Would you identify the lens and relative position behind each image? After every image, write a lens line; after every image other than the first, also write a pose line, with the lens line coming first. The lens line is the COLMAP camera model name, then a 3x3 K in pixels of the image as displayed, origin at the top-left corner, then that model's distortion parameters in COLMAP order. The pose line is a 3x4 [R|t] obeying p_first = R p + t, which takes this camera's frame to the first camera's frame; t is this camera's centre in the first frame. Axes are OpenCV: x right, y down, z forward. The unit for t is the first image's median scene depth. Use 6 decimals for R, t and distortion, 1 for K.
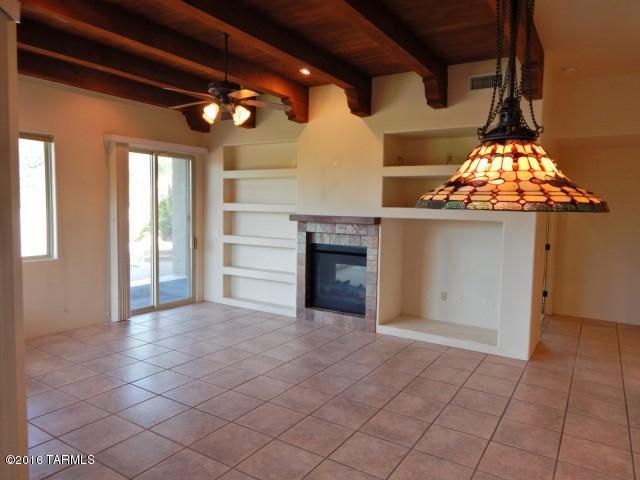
lens RADIAL K [[442.3, 0, 321.0], [0, 442.3, 237.3], [0, 0, 1]] dist [0.002761, -0.000890]
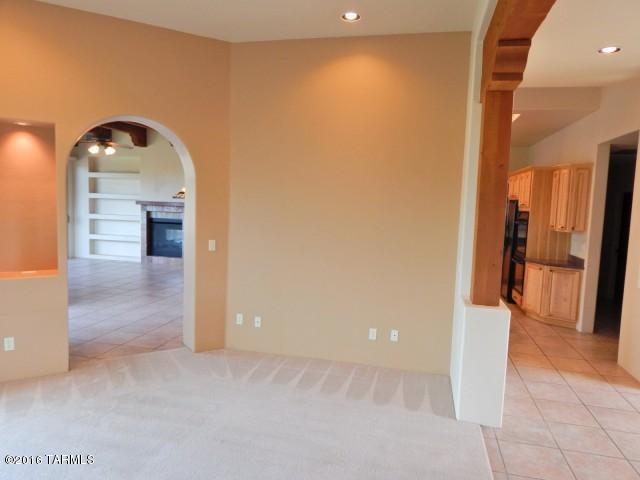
lens RADIAL K [[442.3, 0, 321.0], [0, 442.3, 237.3], [0, 0, 1]] dist [0.002761, -0.000890]
pose [[0.942617, -0.018703, 0.333352, 0.030595], [0.009500, 0.999528, 0.029217, 0.045865], [-0.333741, -0.024373, 0.942350, -0.848394]]
